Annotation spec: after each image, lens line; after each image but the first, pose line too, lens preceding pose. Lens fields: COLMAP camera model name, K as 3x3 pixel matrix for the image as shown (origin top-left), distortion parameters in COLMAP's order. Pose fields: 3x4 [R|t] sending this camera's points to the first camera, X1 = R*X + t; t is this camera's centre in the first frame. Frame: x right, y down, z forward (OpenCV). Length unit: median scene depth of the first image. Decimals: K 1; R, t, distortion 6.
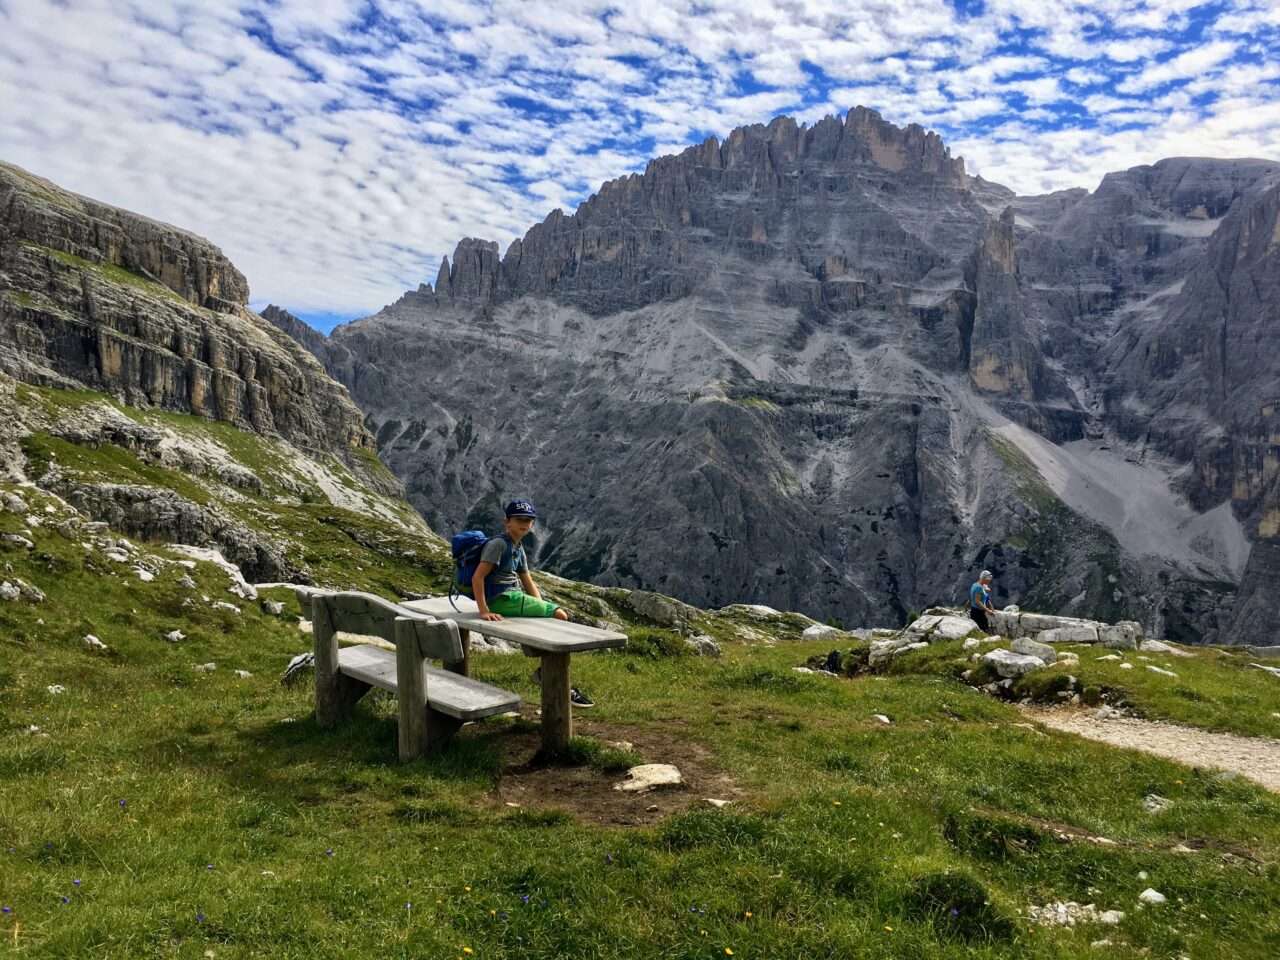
lens RADIAL K [[1068.5, 0, 642.8], [0, 1068.5, 481.0], [0, 0, 1]] dist [0.068152, -0.091908]
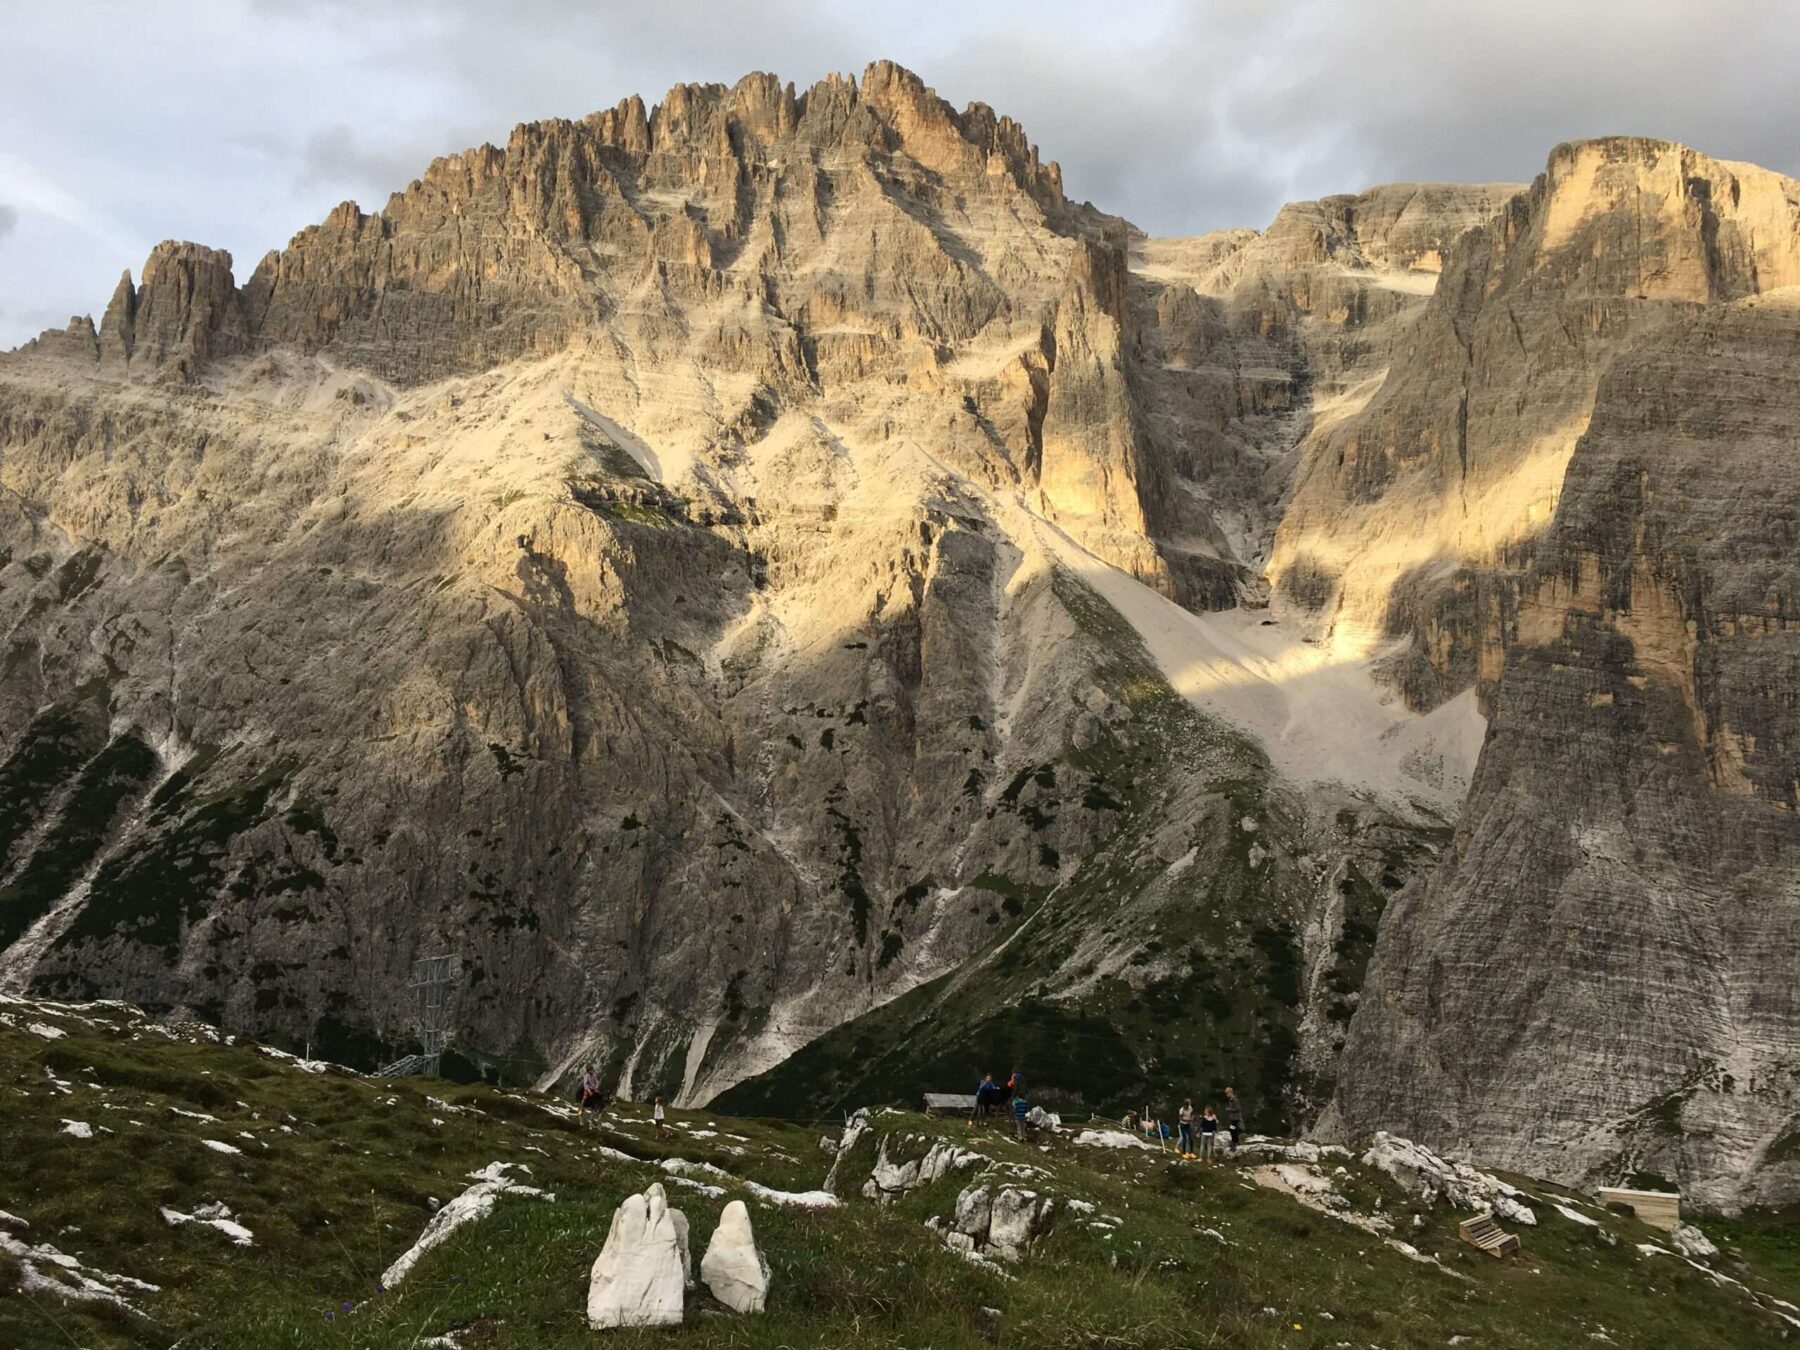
lens RADIAL K [[1502.6, 0, 904.4], [0, 1502.6, 675.6], [0, 0, 1]] dist [0.068152, -0.091908]
pose [[0.992043, 0.017594, 0.124665, 0.143652], [-0.009623, 0.997887, -0.064258, 0.051882], [-0.125532, 0.062547, 0.990116, 0.248369]]
